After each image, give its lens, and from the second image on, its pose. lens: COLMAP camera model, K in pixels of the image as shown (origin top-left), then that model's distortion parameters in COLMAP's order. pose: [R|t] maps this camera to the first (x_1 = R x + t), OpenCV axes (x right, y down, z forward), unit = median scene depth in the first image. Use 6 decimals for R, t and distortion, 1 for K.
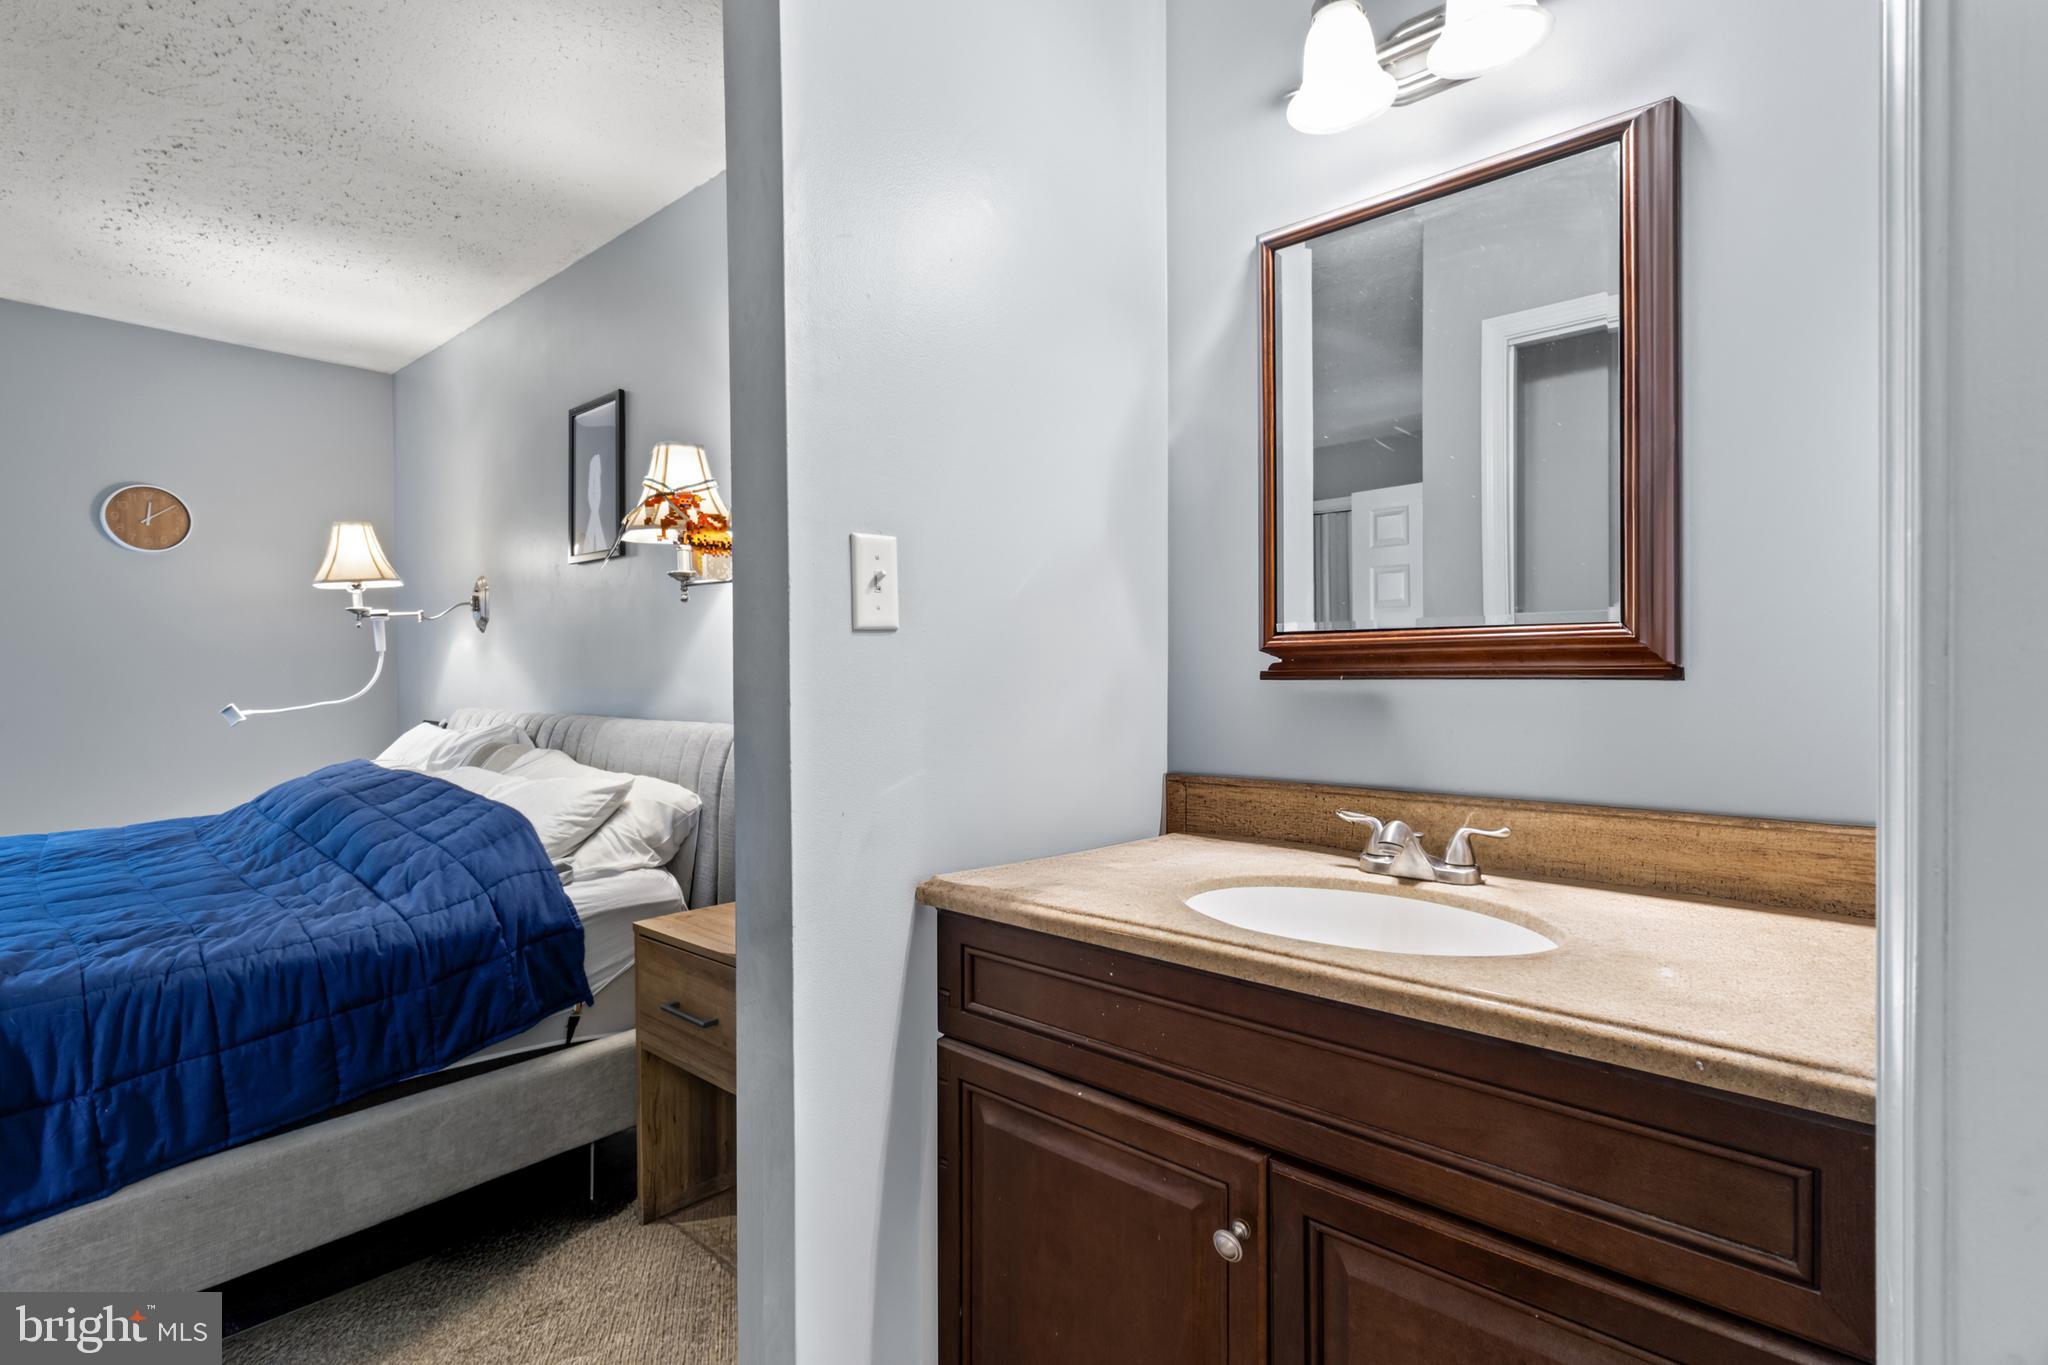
lens RADIAL K [[962.3, 0, 1031.5], [0, 962.3, 678.5], [0, 0, 1]] dist [0.001963, 0.000222]
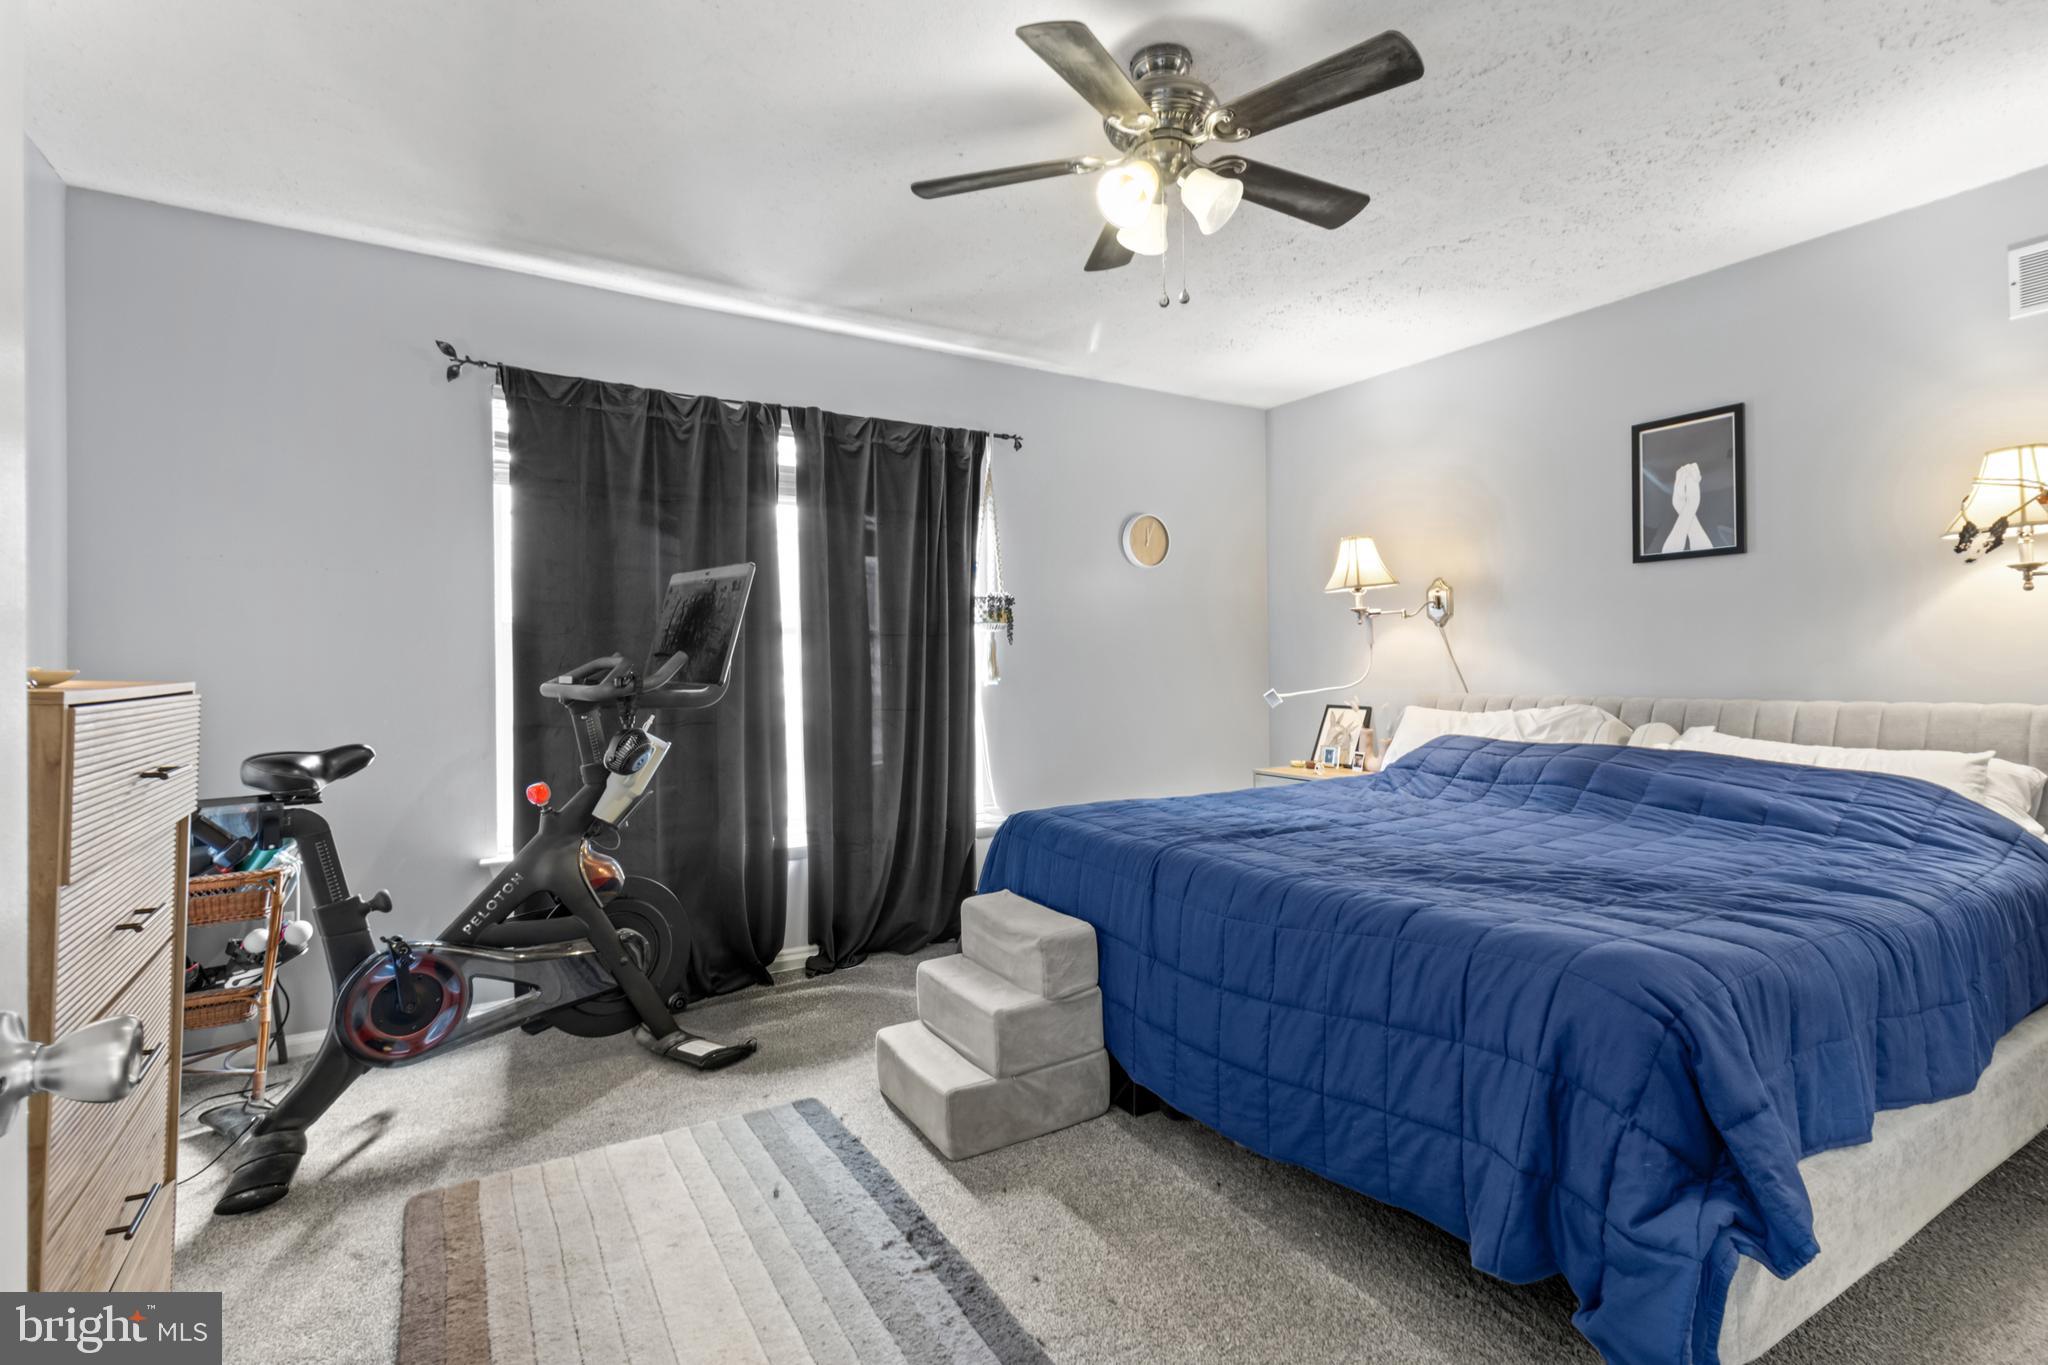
lens RADIAL K [[962.3, 0, 1031.5], [0, 962.3, 678.5], [0, 0, 1]] dist [0.001963, 0.000222]
pose [[0.957353, -0.005852, -0.288861, -0.743298], [0.007243, 0.999967, 0.003747, 0.006430], [0.288830, -0.005679, 0.957364, -0.254398]]
